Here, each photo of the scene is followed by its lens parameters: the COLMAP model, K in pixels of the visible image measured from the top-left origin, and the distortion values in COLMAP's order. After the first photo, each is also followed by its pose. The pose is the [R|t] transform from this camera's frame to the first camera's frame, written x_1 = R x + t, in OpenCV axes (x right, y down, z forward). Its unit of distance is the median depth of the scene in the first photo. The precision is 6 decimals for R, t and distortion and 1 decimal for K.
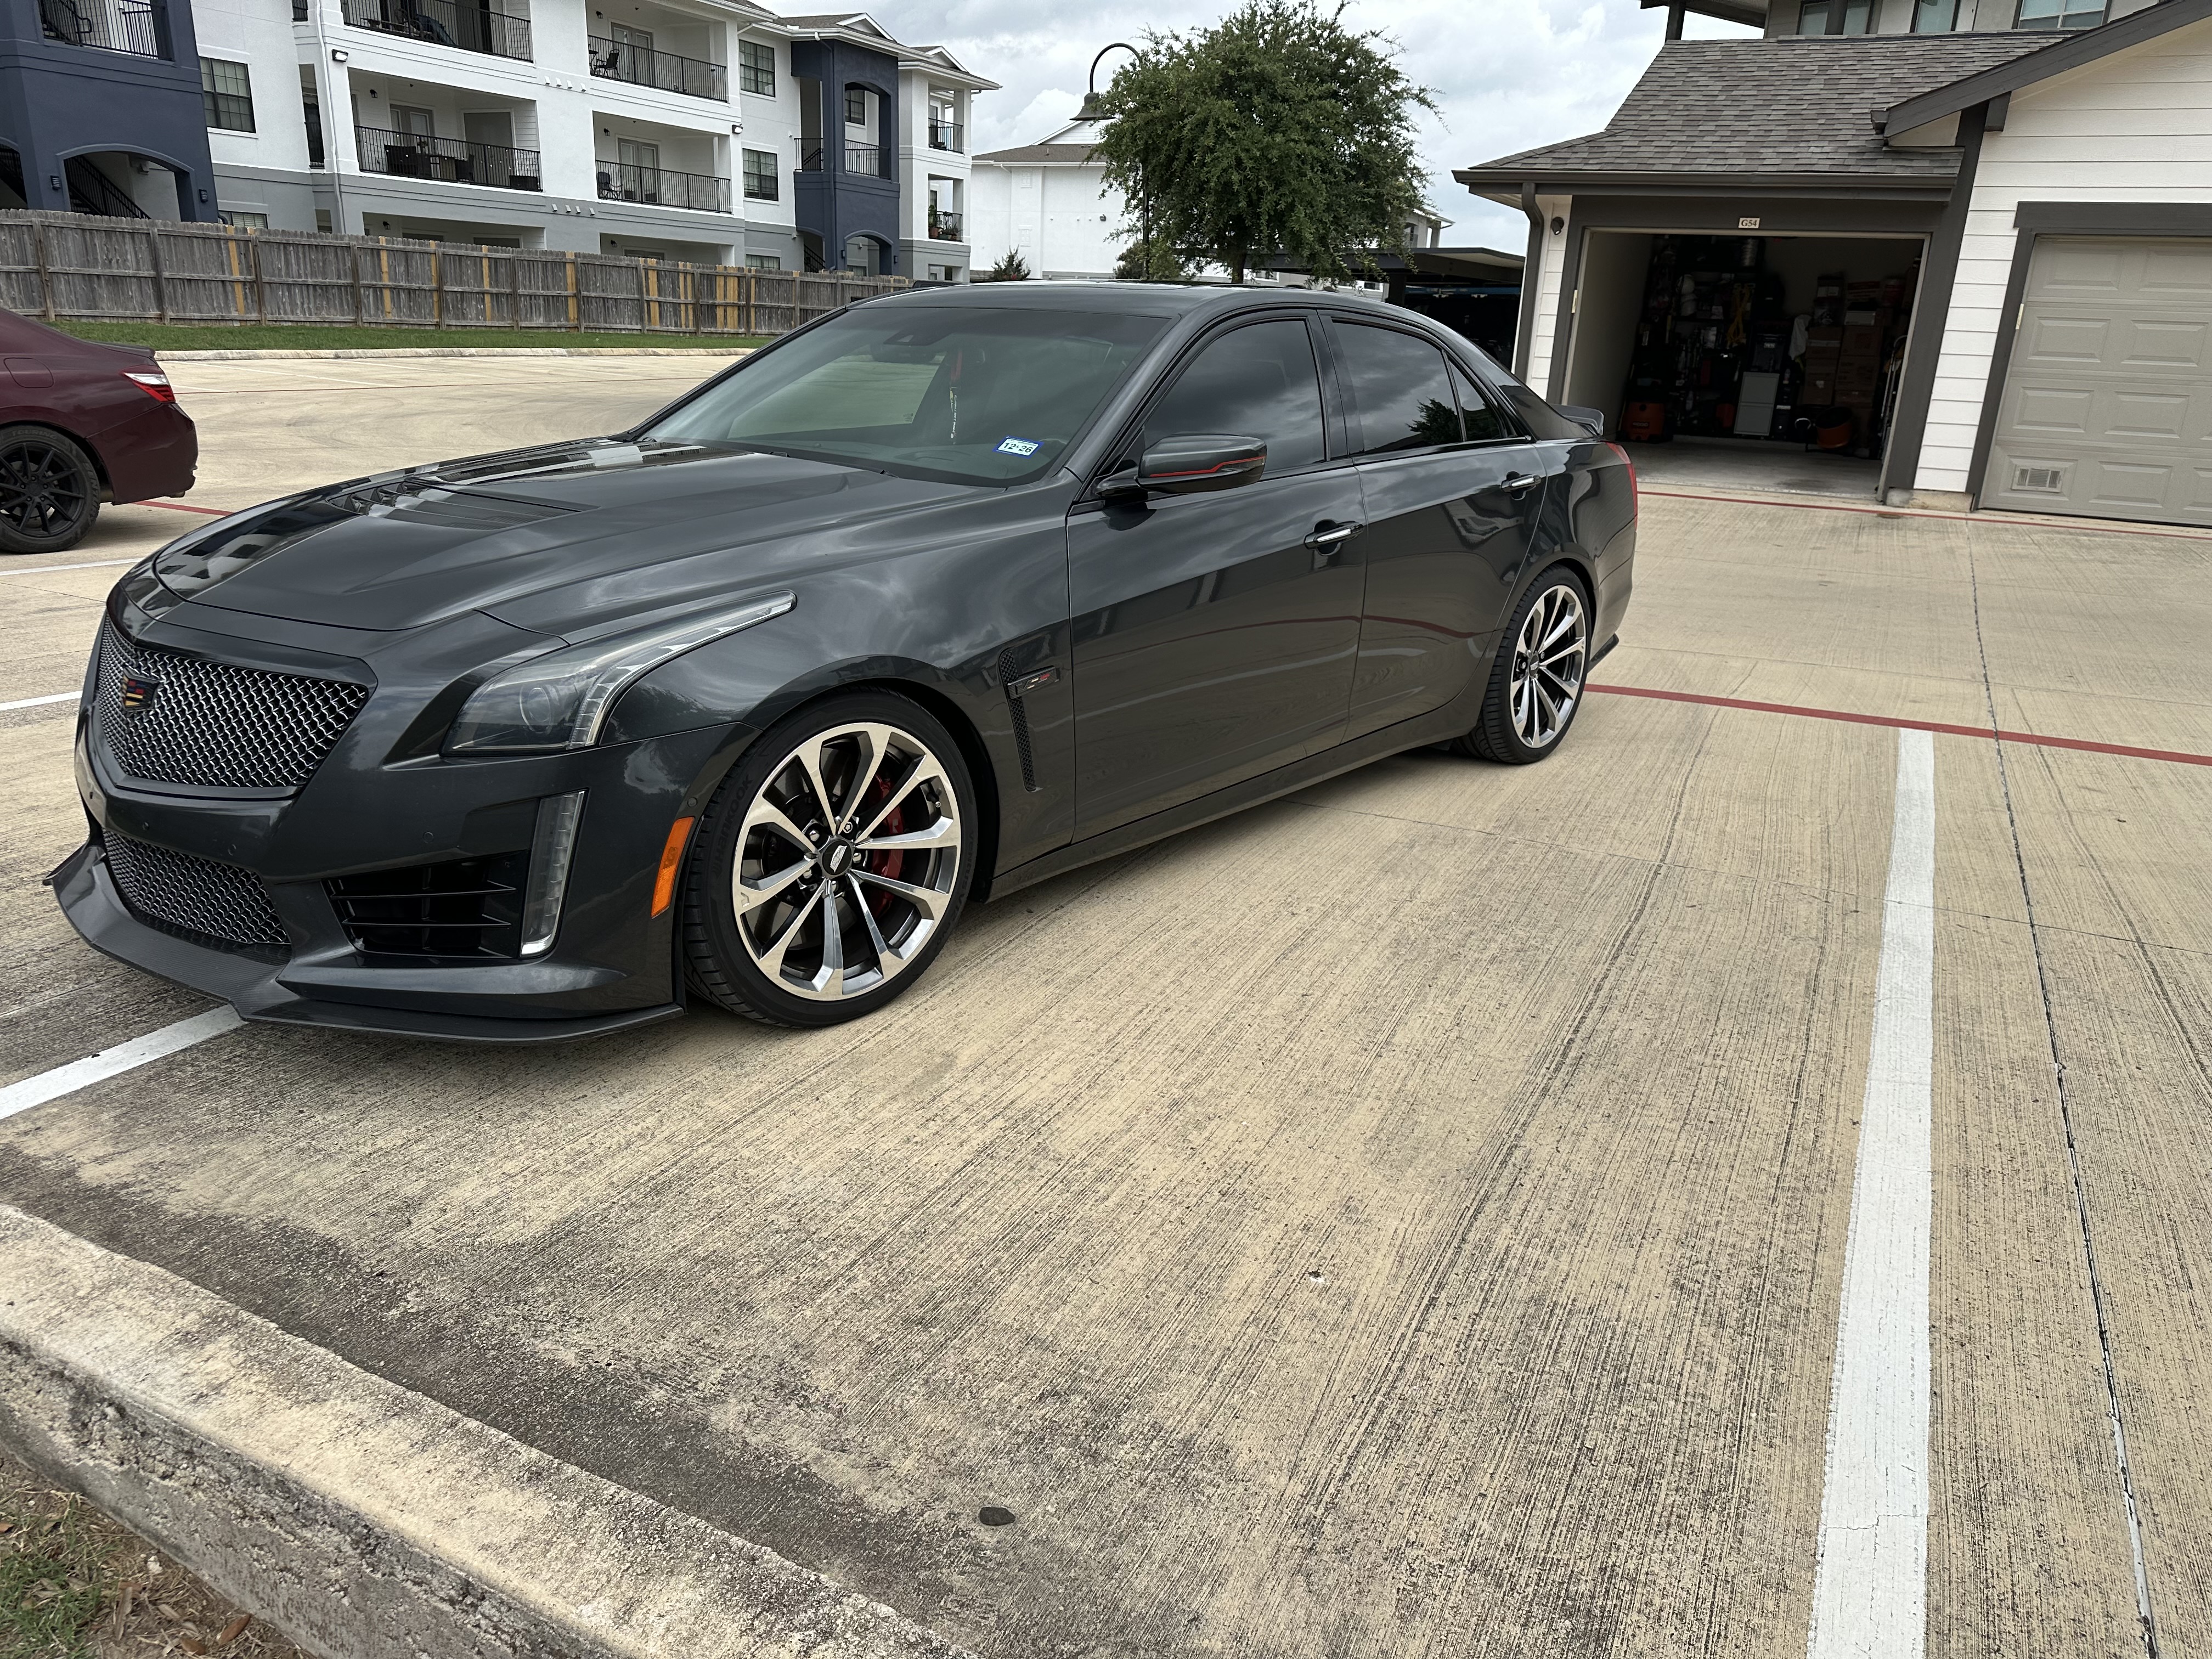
lens RADIAL K [[1568.0, 0, 1118.6], [0, 1568.0, 832.5], [0, 0, 1]] dist [0.007445, -0.006439]
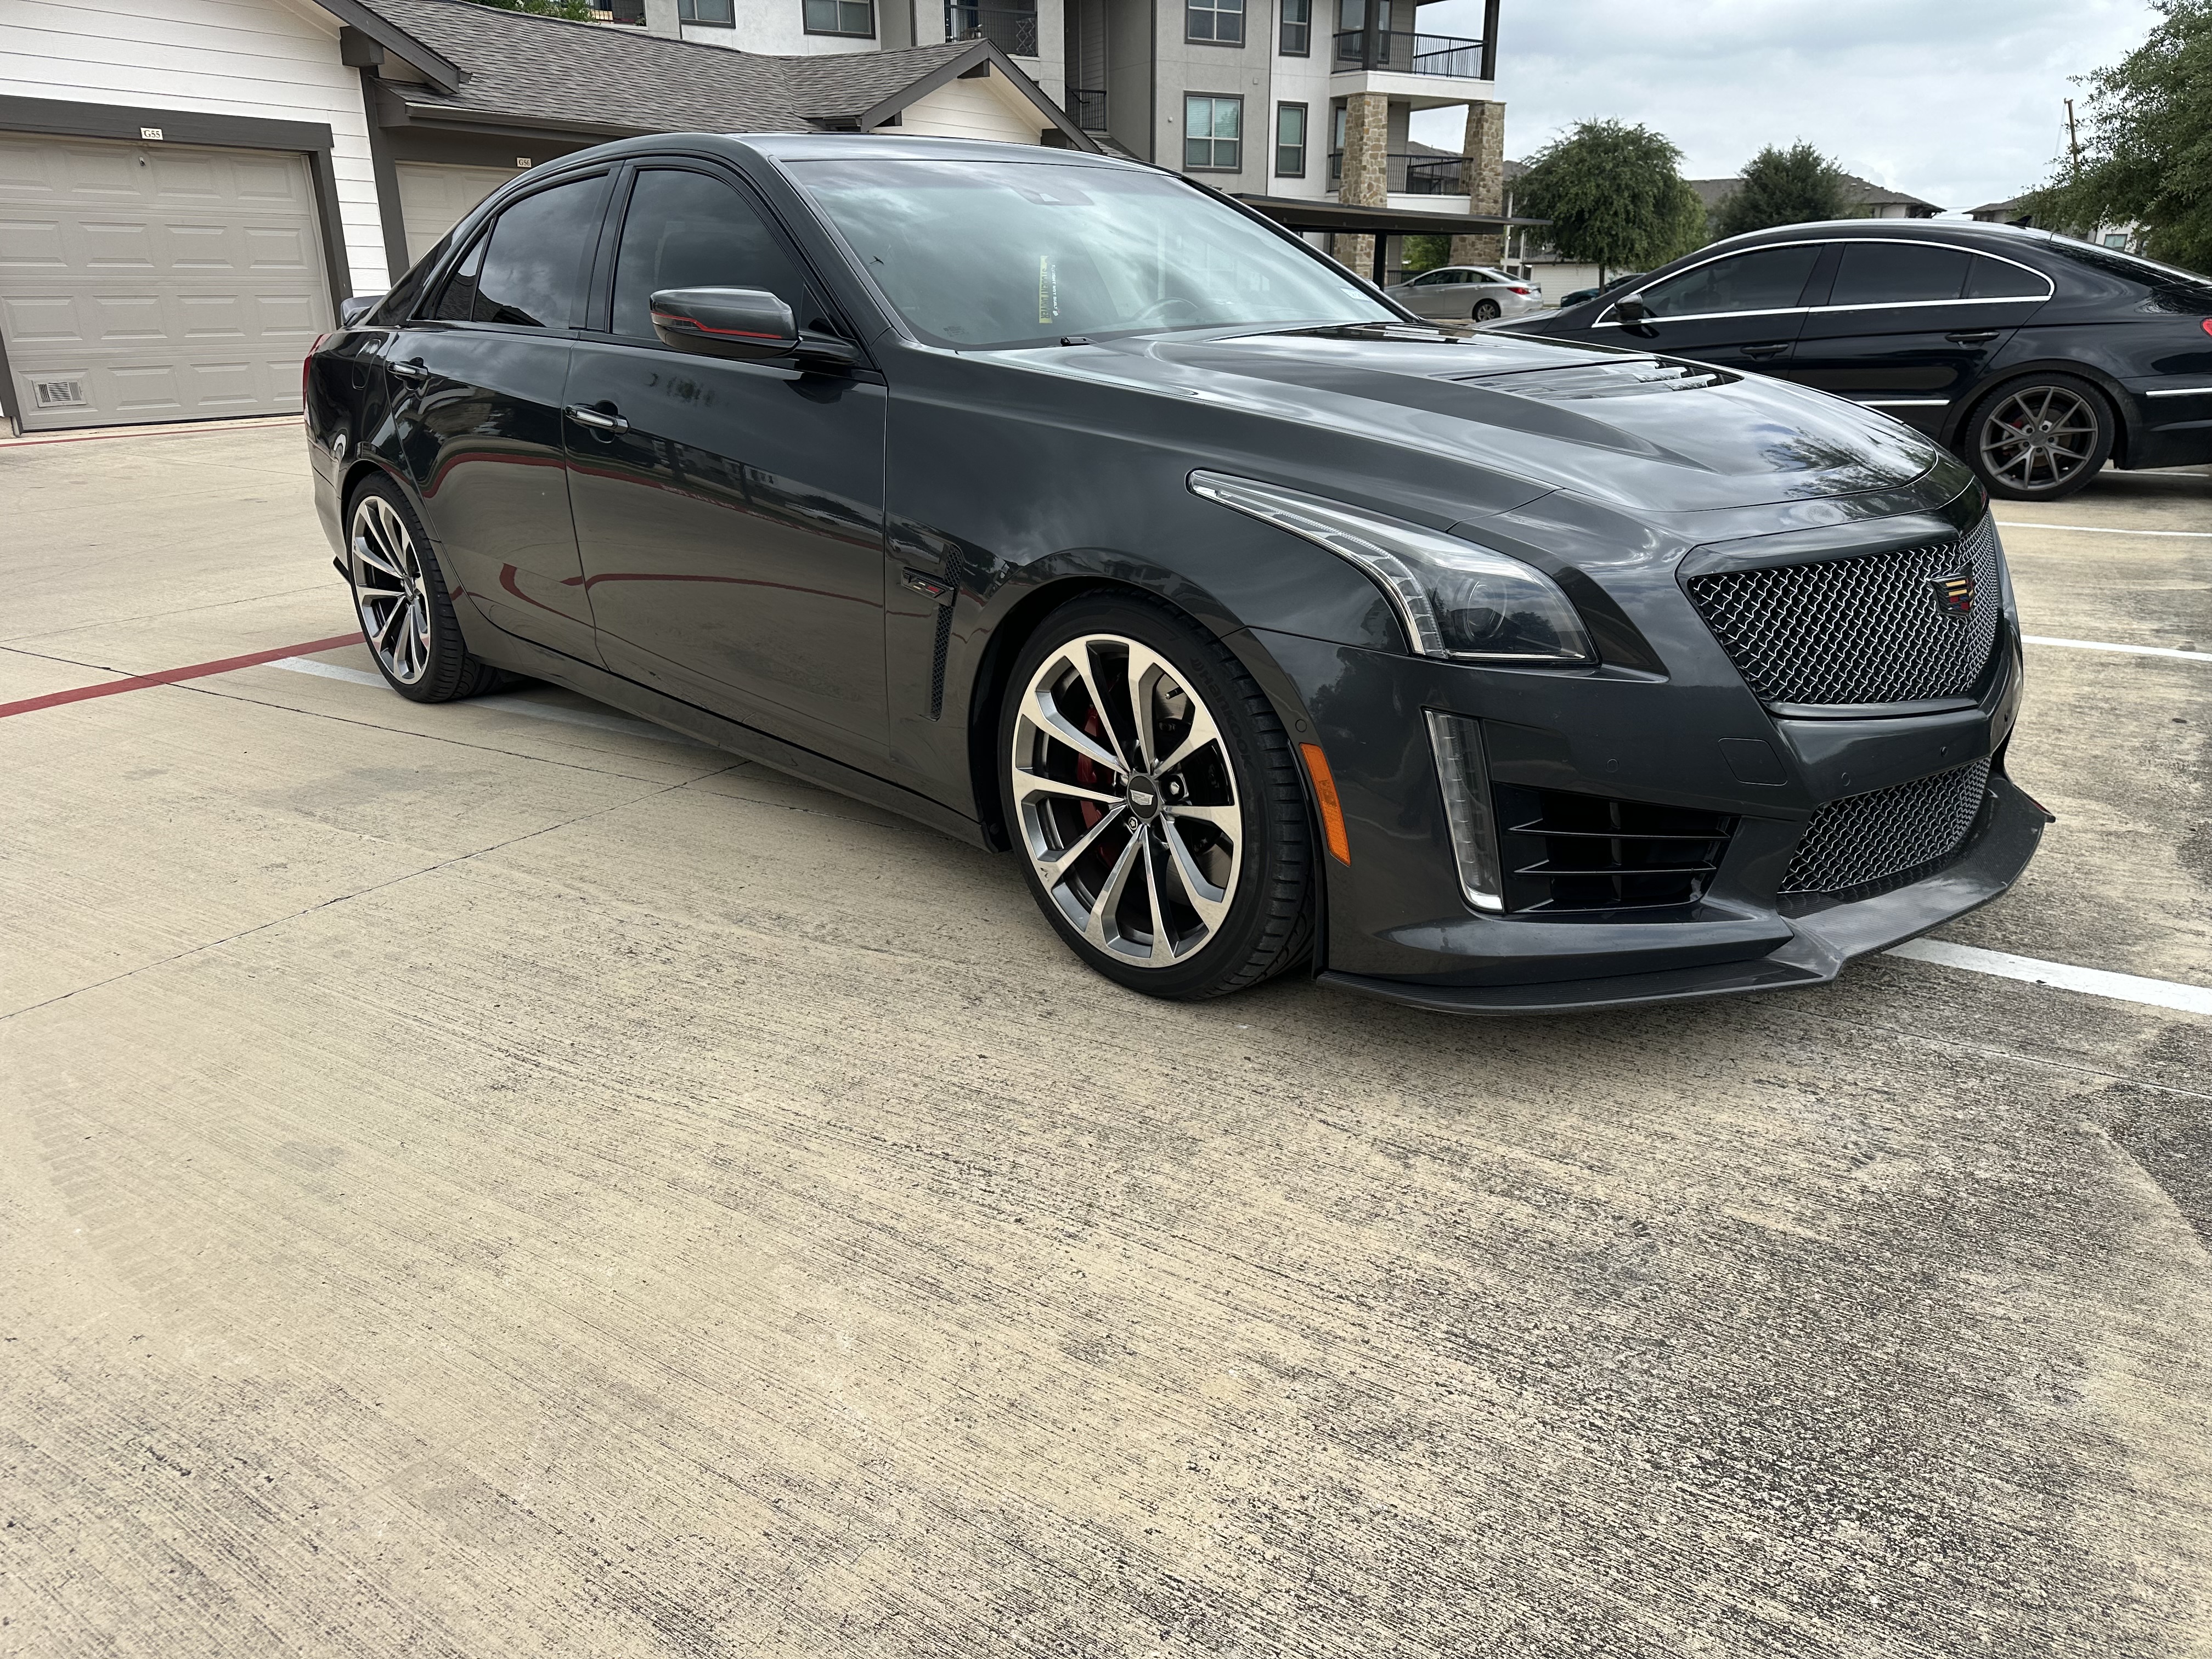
lens RADIAL K [[1565.6, 0, 1100.4], [0, 1565.6, 823.2], [0, 0, 1]] dist [0.012541, -0.010612]
pose [[0.110533, -0.354713, 0.928419, -0.299533], [0.319545, 0.897227, 0.304753, -0.074981], [-0.941102, 0.262986, 0.212520, 0.257268]]
